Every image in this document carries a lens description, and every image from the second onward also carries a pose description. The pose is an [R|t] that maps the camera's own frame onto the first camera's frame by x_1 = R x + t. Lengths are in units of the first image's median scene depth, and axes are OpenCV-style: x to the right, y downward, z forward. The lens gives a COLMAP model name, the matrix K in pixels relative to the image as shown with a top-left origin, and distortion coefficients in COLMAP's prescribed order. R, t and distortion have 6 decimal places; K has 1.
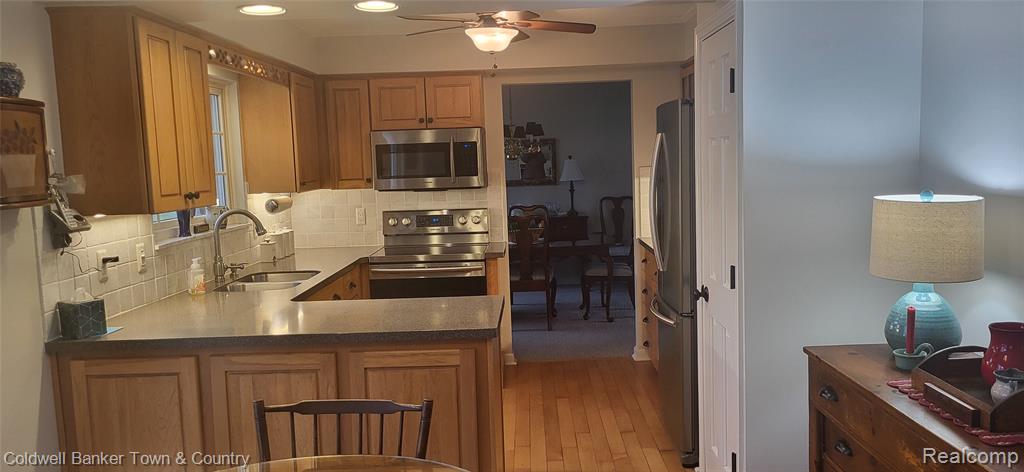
lens RADIAL K [[792.7, 0, 510.4], [0, 792.7, 237.7], [0, 0, 1]] dist [0.046591, -0.020319]
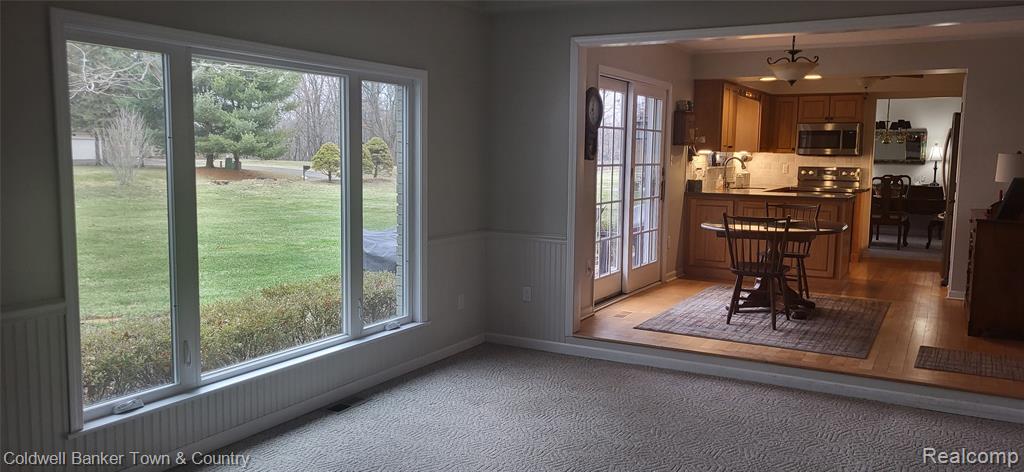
lens RADIAL K [[792.7, 0, 506.1], [0, 792.7, 234.7], [0, 0, 1]] dist [0.046591, -0.020319]
pose [[0.882290, 0.098148, -0.460360, 0.115072], [-0.092733, 0.995096, 0.034428, 0.130188], [0.461481, 0.012315, 0.887065, -1.013379]]
